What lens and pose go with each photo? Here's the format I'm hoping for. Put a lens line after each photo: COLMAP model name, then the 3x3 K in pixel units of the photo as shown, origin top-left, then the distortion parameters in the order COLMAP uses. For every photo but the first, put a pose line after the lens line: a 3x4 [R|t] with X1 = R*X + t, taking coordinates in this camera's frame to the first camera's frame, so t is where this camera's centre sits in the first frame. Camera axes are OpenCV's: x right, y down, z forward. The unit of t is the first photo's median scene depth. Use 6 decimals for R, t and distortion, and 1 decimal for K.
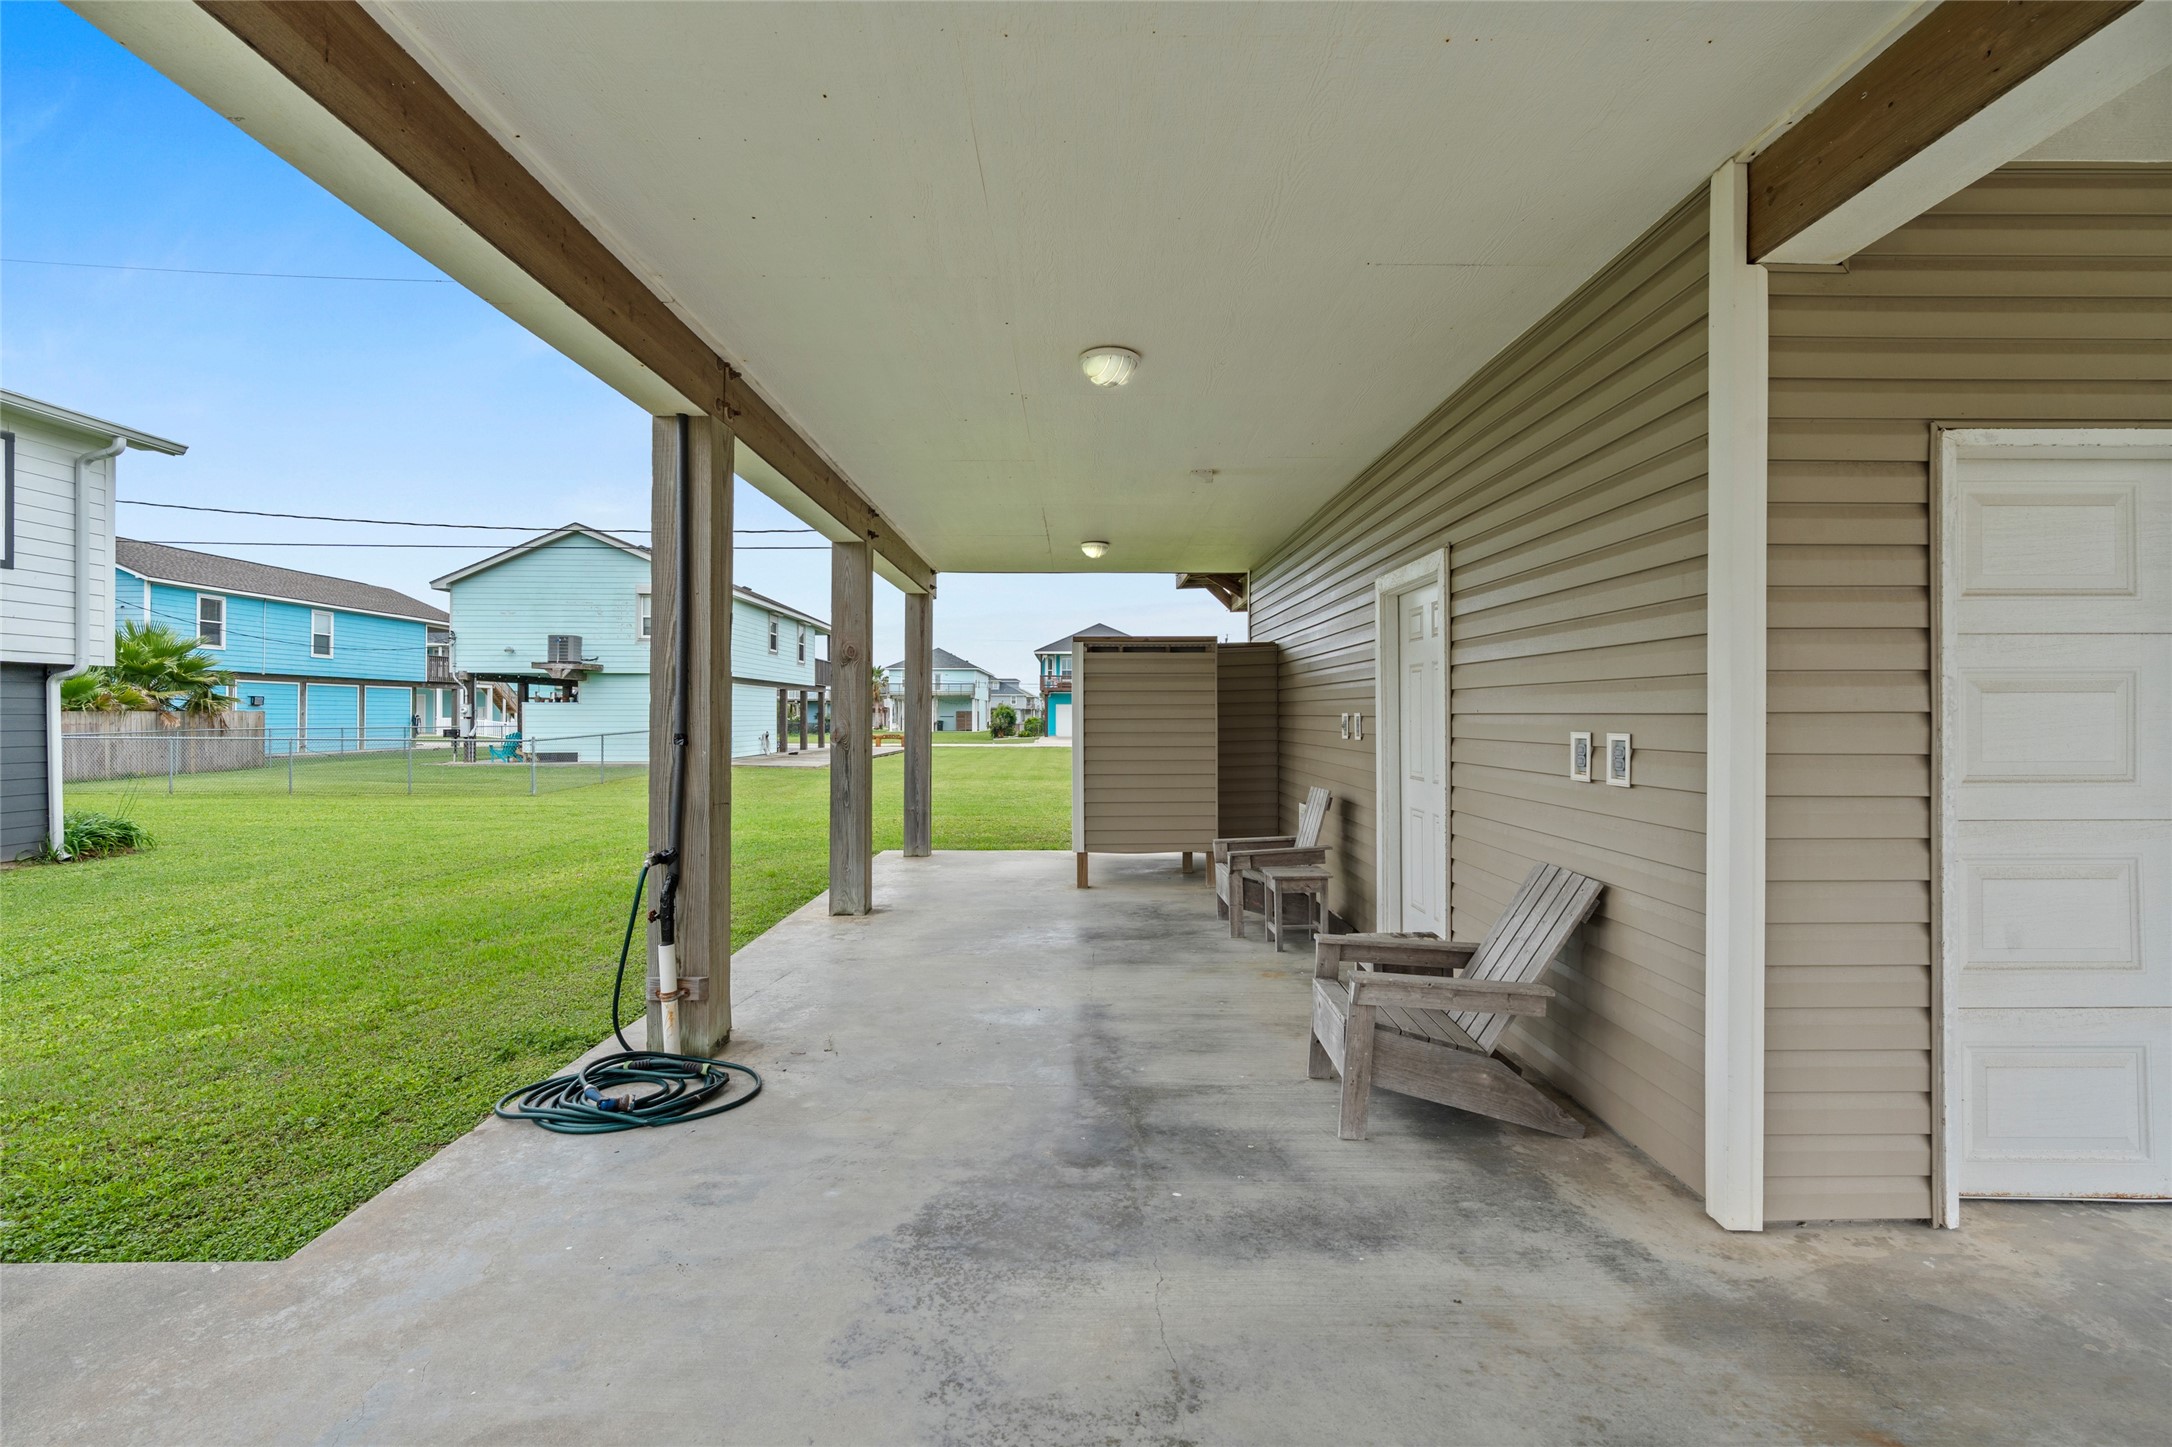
lens RADIAL K [[982.1, 0, 1086.2], [0, 982.1, 708.8], [0, 0, 1]] dist [-0.011817, 0.003858]
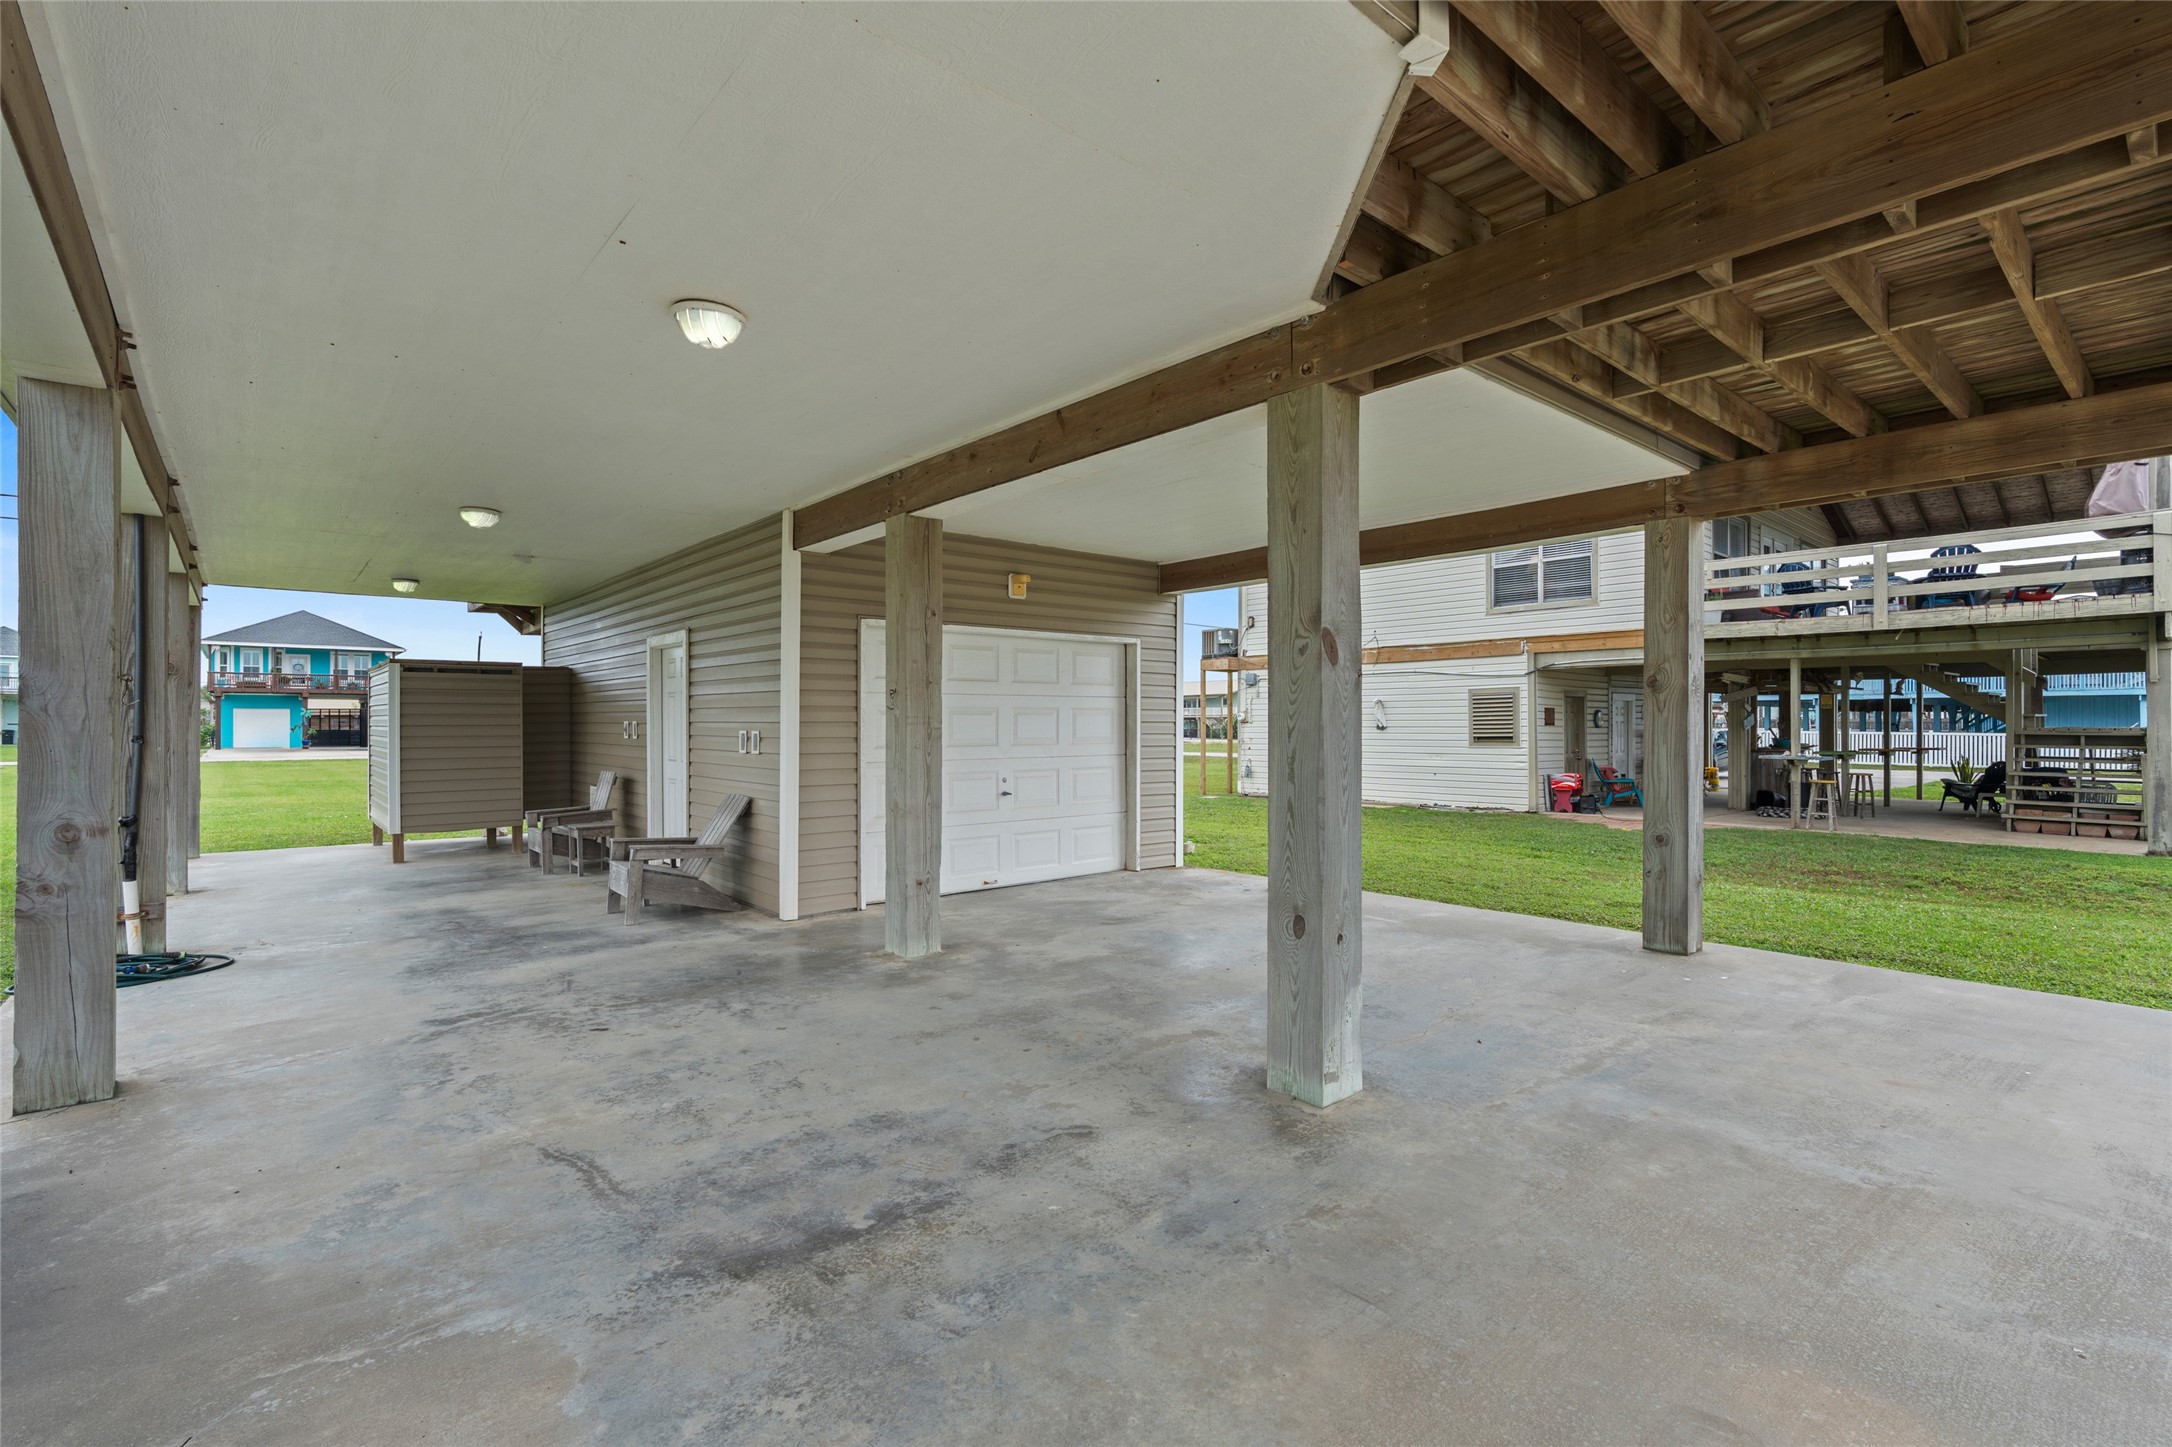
lens RADIAL K [[982.1, 0, 1088.4], [0, 982.1, 723.7], [0, 0, 1]] dist [-0.011817, 0.003858]
pose [[0.763385, -0.000776, 0.645943, -0.160751], [-0.004372, 0.999970, 0.006367, -0.004377], [-0.645929, -0.007684, 0.763359, -0.587290]]
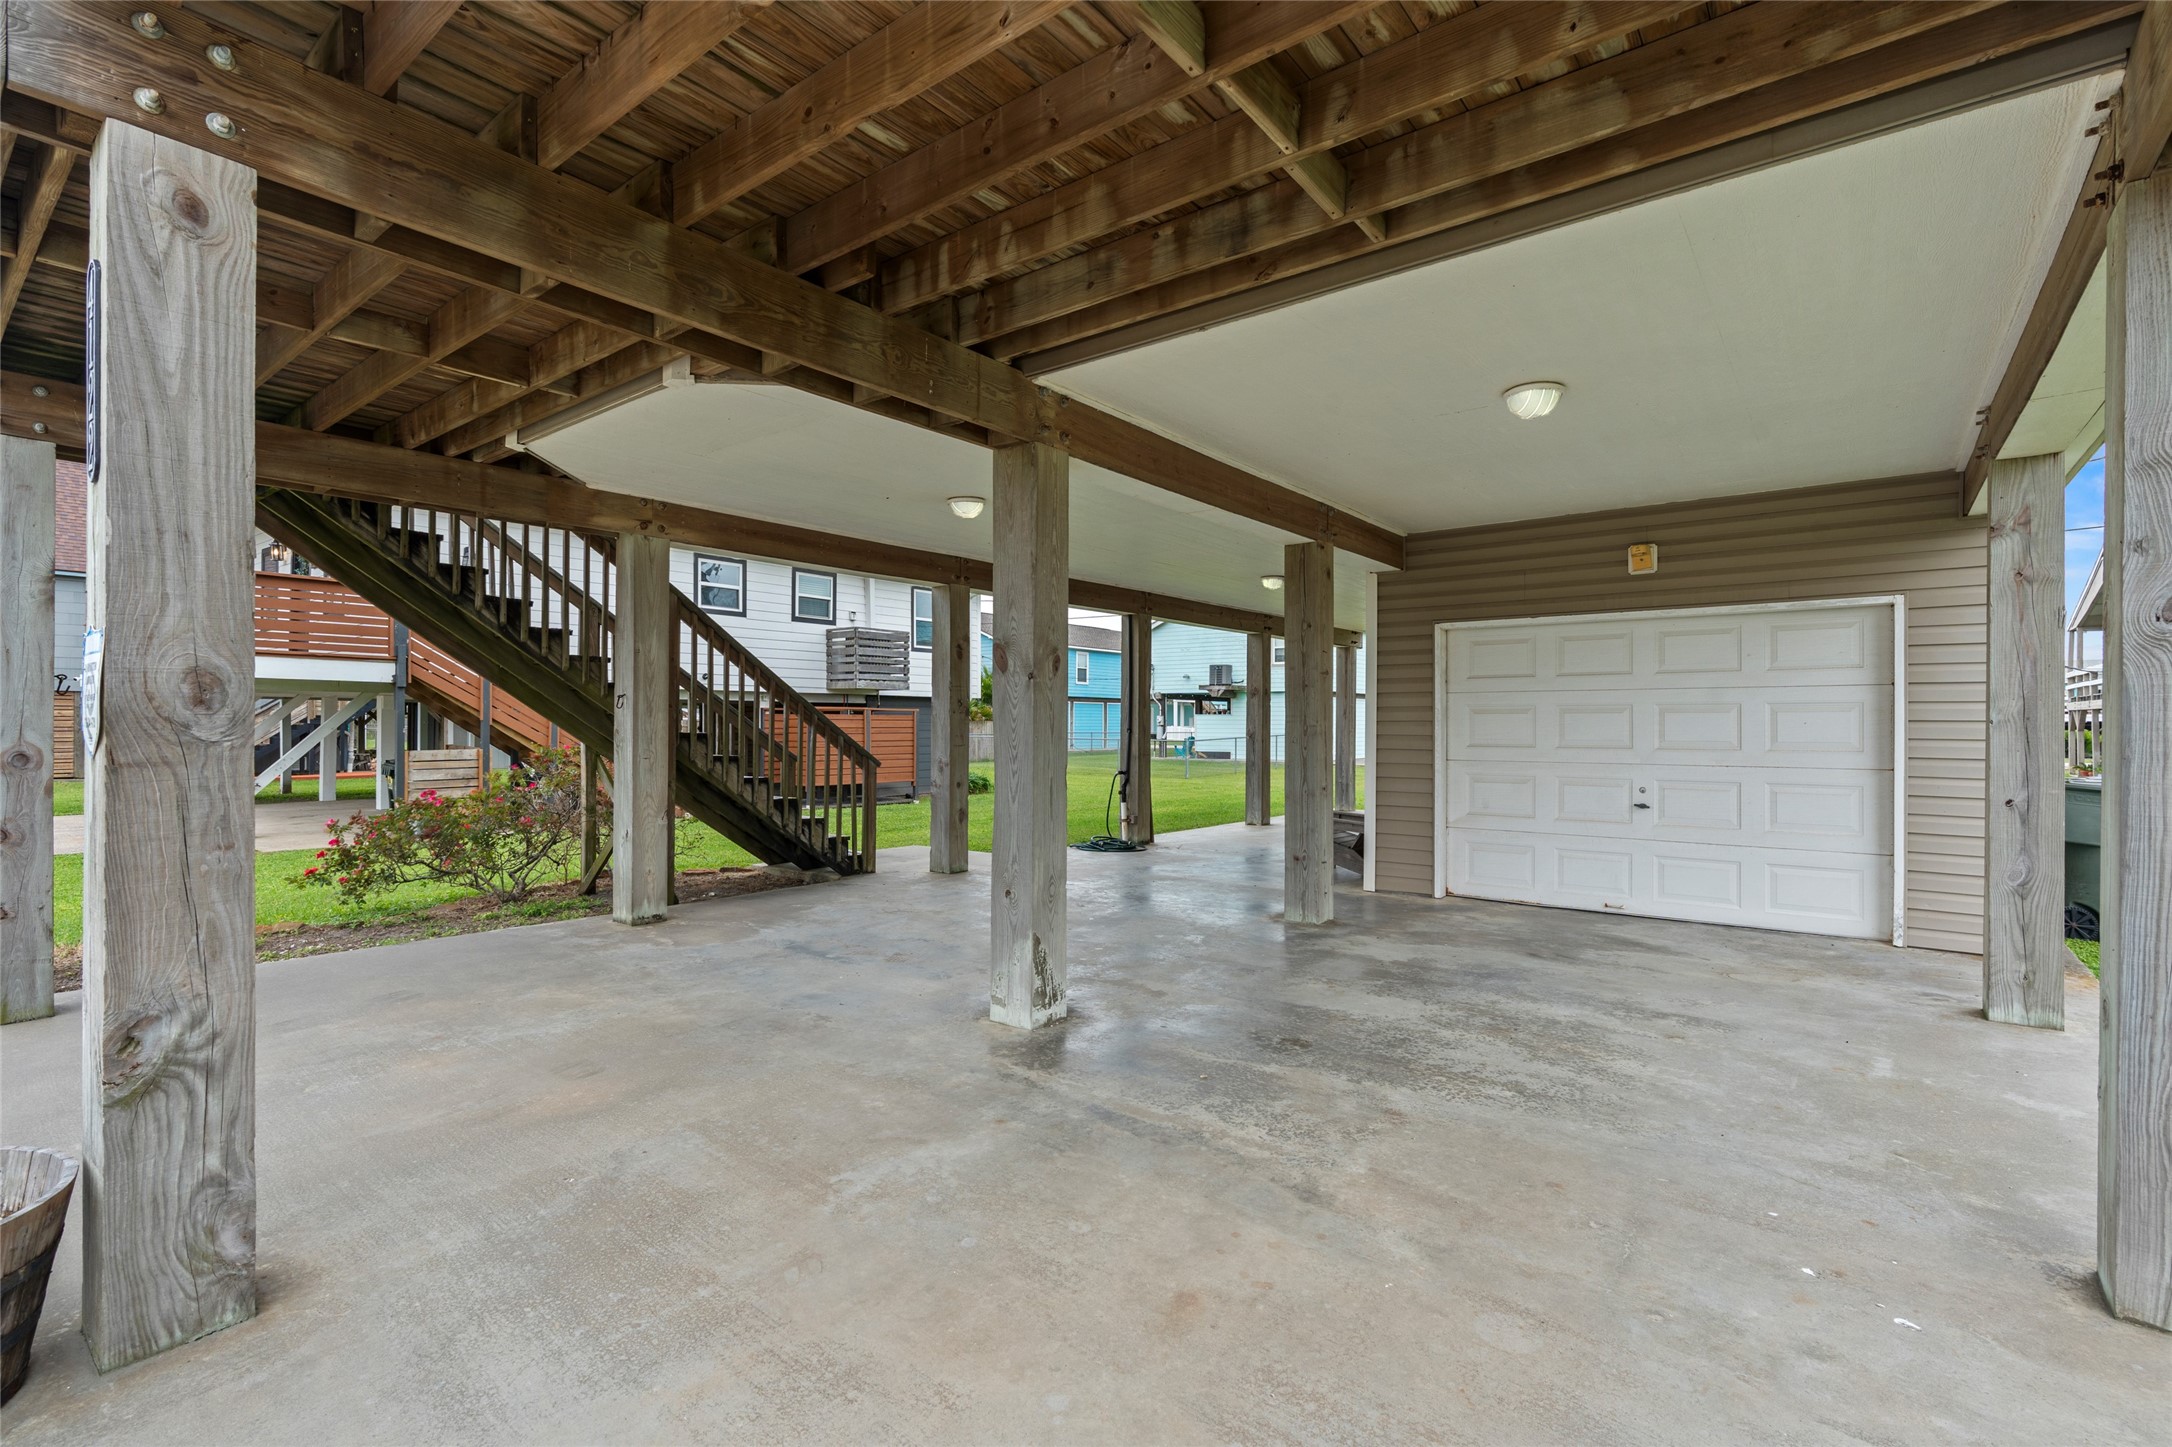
lens RADIAL K [[982.1, 0, 1090.5], [0, 982.1, 720.1], [0, 0, 1]] dist [-0.011817, 0.003858]
pose [[0.783664, -0.000849, -0.621185, 0.734860], [0.001918, 0.999998, 0.001053, -0.001532], [0.621183, -0.002016, 0.783663, -0.749361]]
